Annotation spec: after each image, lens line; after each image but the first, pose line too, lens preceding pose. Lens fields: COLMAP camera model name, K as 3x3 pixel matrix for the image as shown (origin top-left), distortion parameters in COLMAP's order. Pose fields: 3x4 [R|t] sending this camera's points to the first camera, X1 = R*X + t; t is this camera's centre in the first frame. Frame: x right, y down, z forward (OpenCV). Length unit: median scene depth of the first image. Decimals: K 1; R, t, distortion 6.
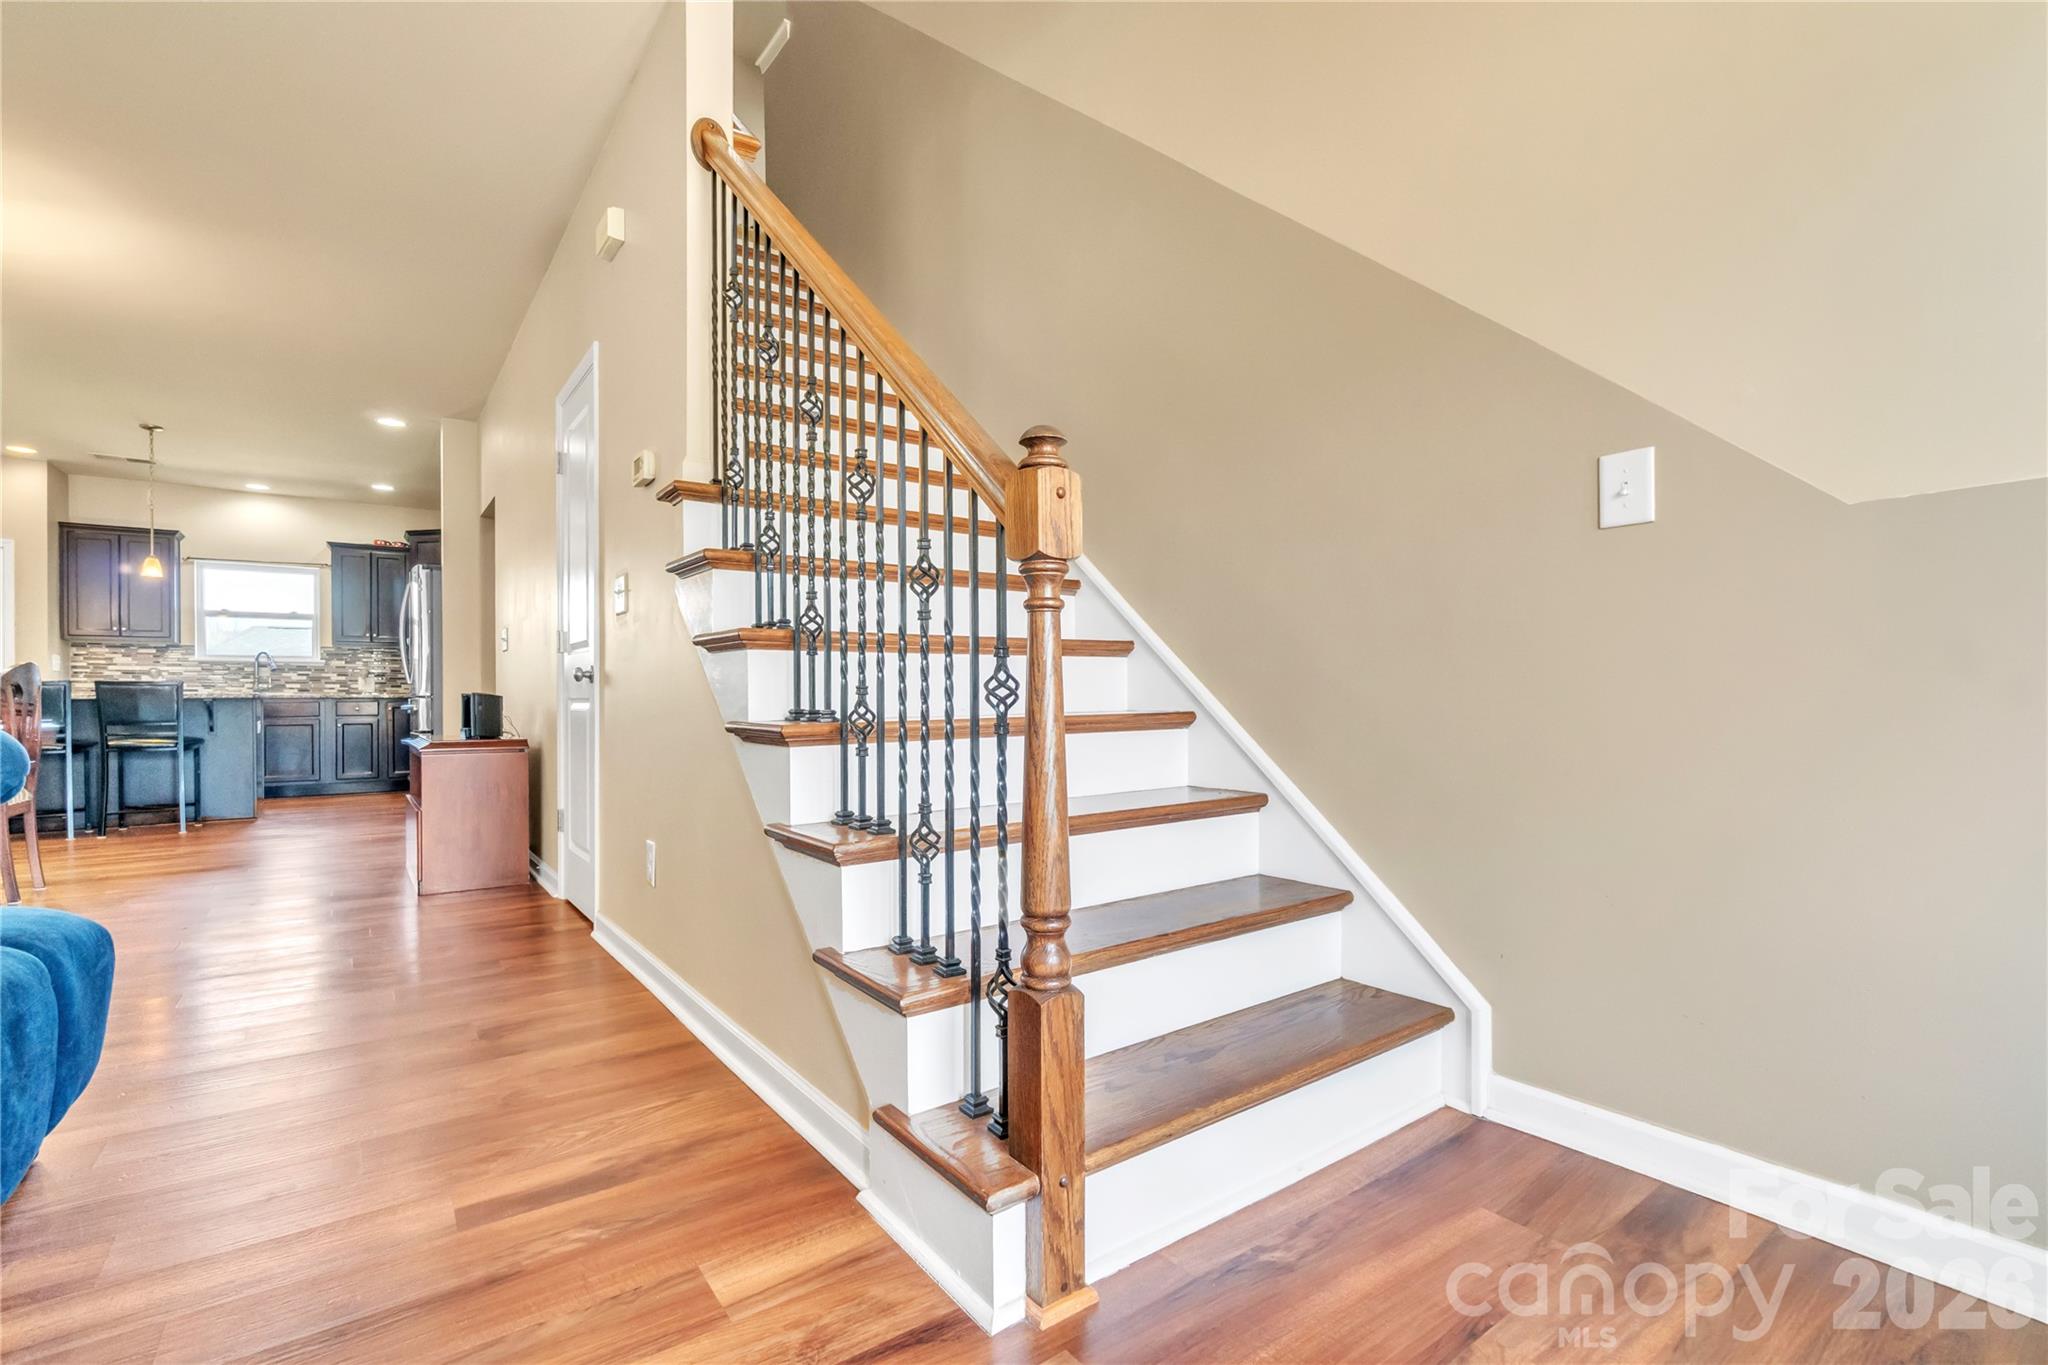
lens RADIAL K [[908.9, 0, 1007.5], [0, 908.9, 696.5], [0, 0, 1]] dist [-0.007318, 0.001544]
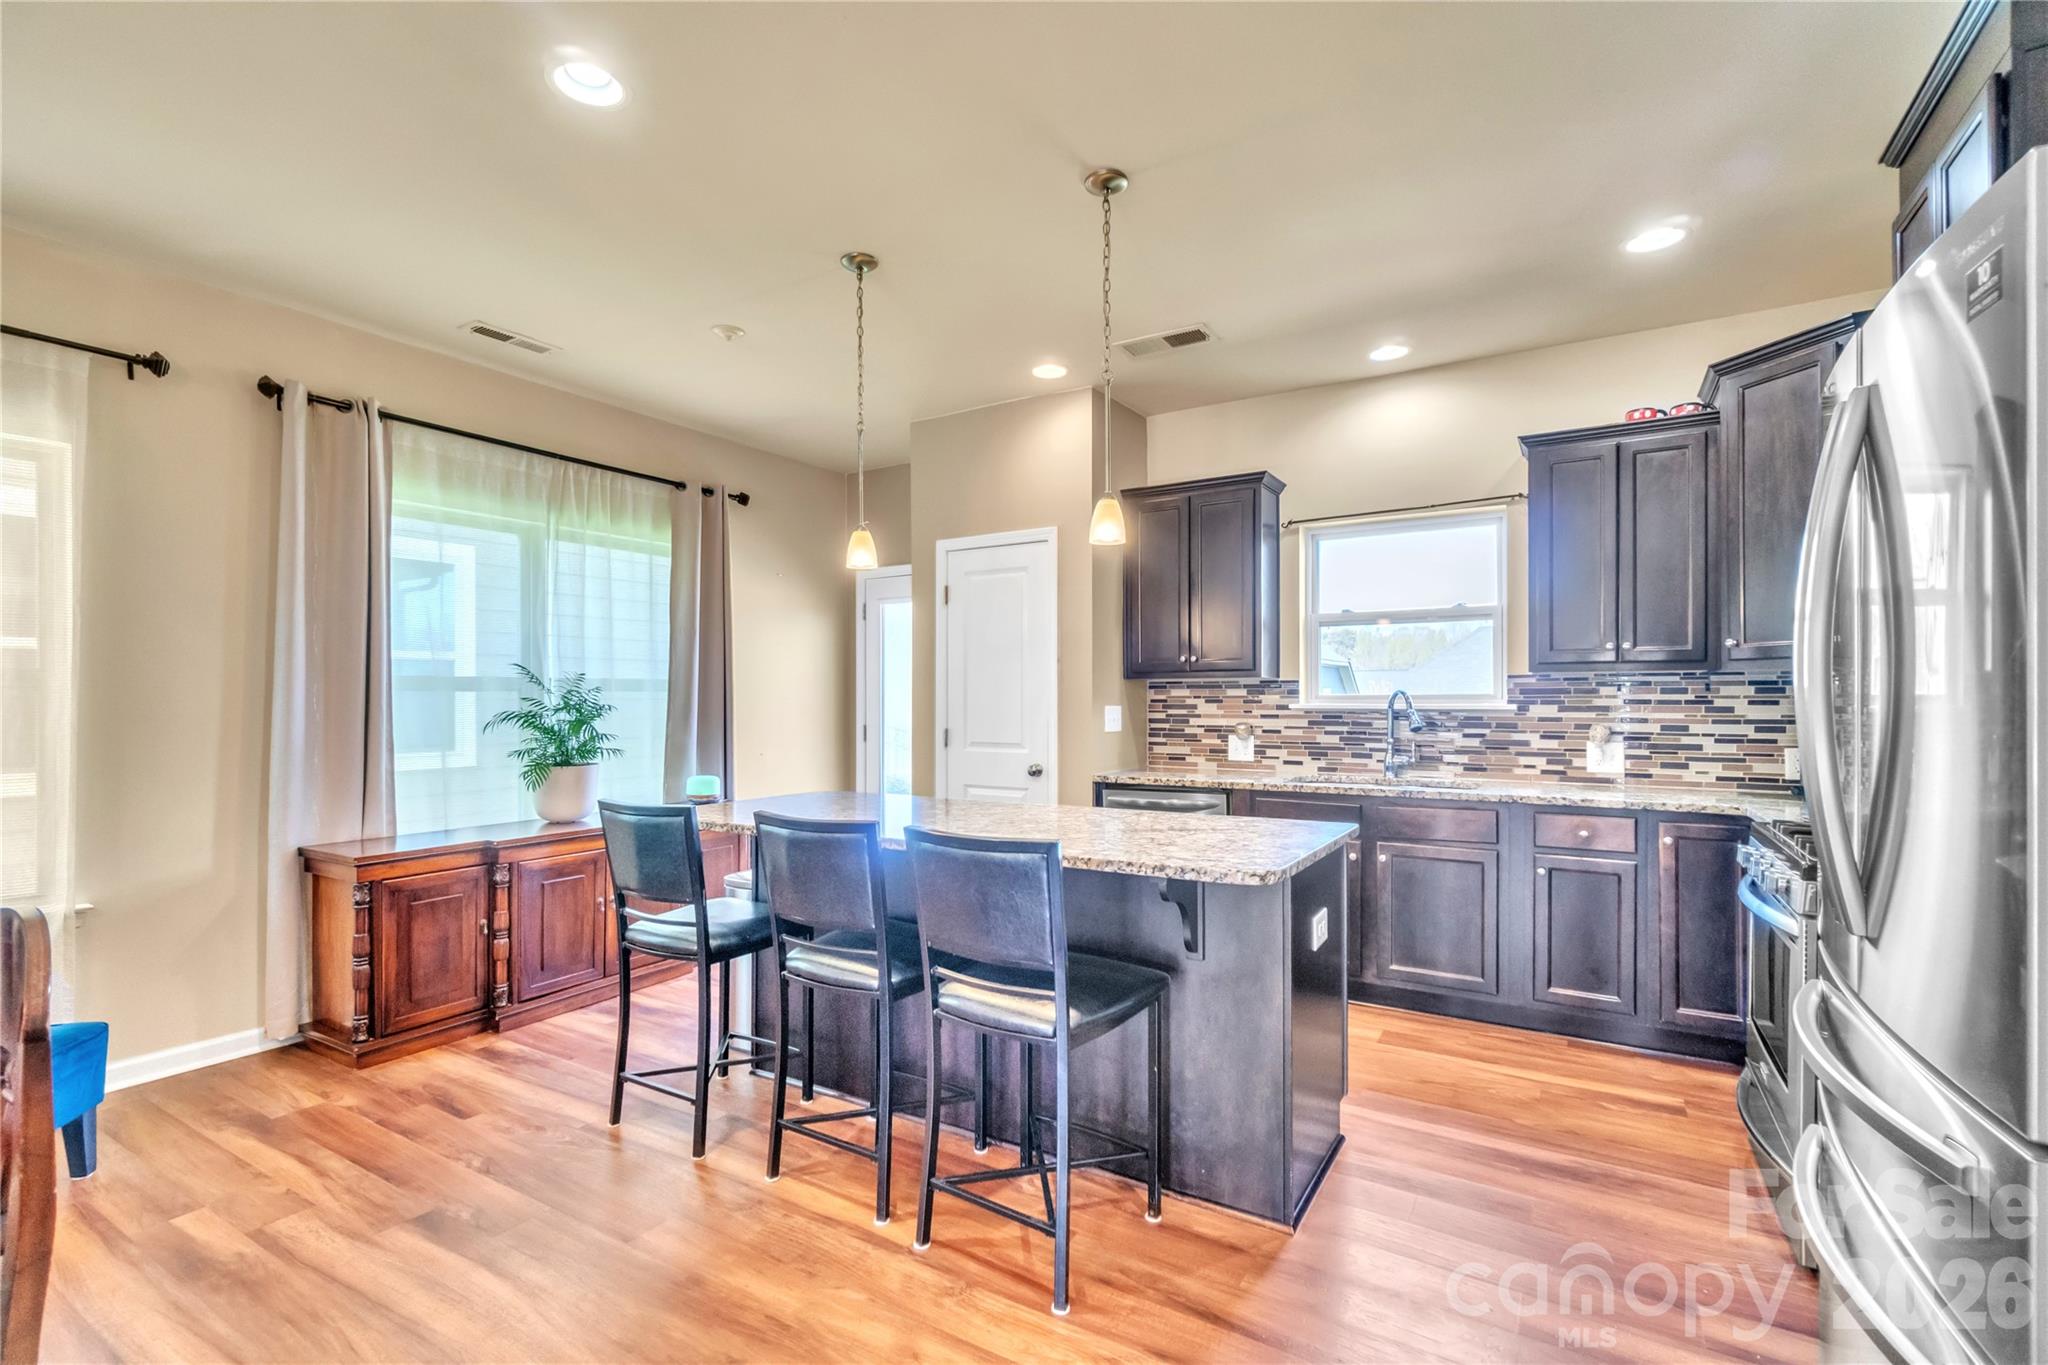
lens RADIAL K [[908.9, 0, 1001.4], [0, 908.9, 702.9], [0, 0, 1]] dist [-0.007318, 0.001544]
pose [[0.373987, 0.014289, -0.927324, -0.510580], [0.003823, 0.999849, 0.016948, -0.059273], [0.927426, -0.009884, 0.373876, 0.702866]]
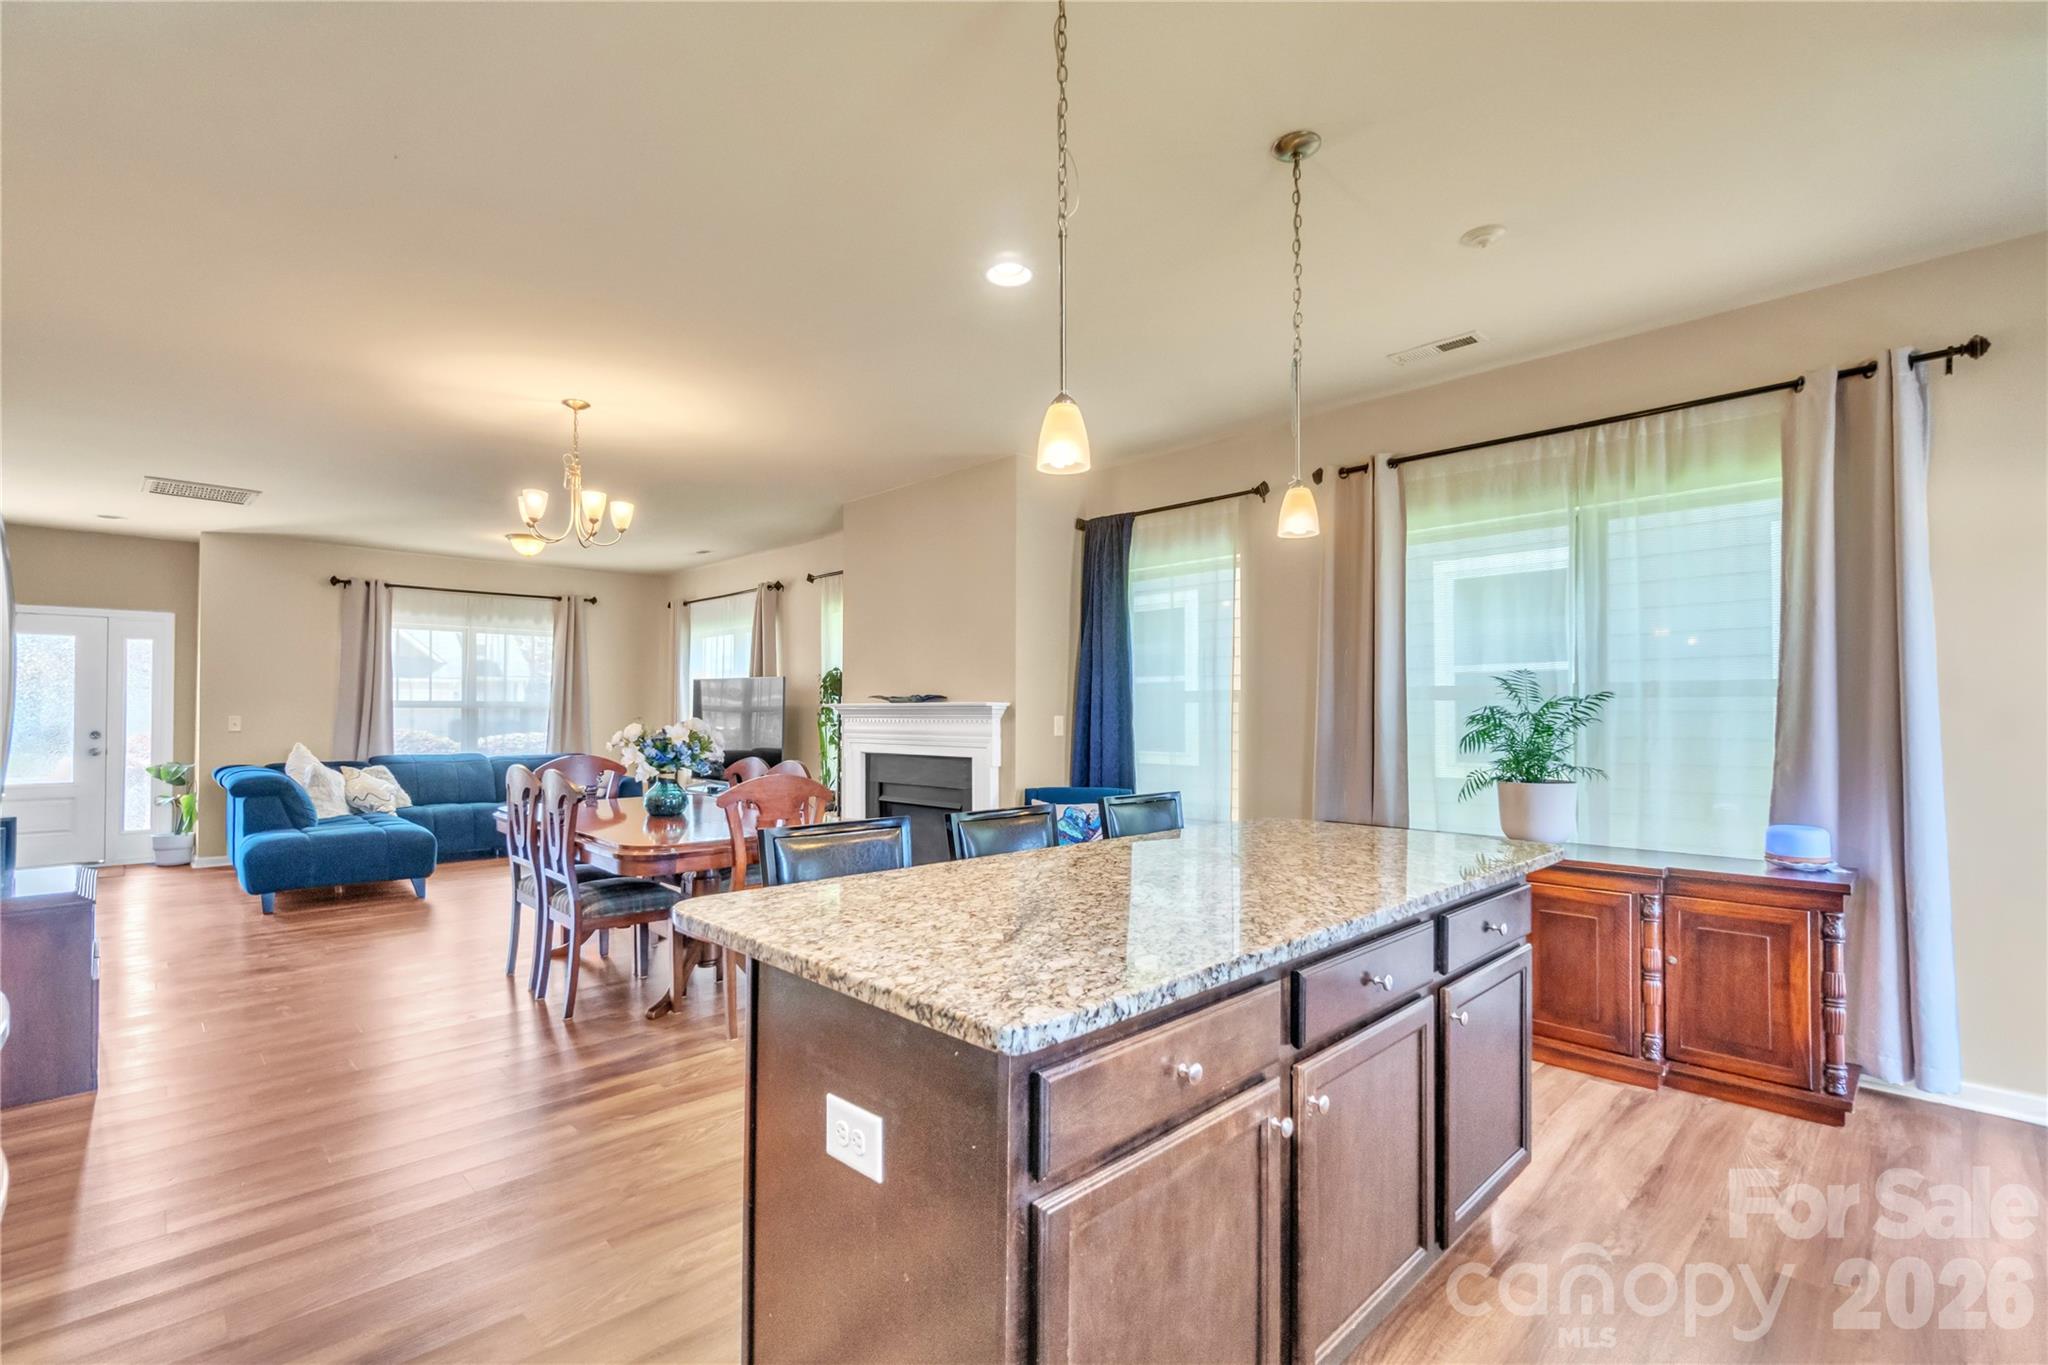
lens RADIAL K [[908.9, 0, 1013.3], [0, 908.9, 699.8], [0, 0, 1]] dist [-0.007318, 0.001544]
pose [[-0.987888, 0.006662, -0.155027, -0.769837], [0.009194, 0.999836, -0.015617, -0.051174], [0.154897, -0.016853, -0.987787, 1.108668]]
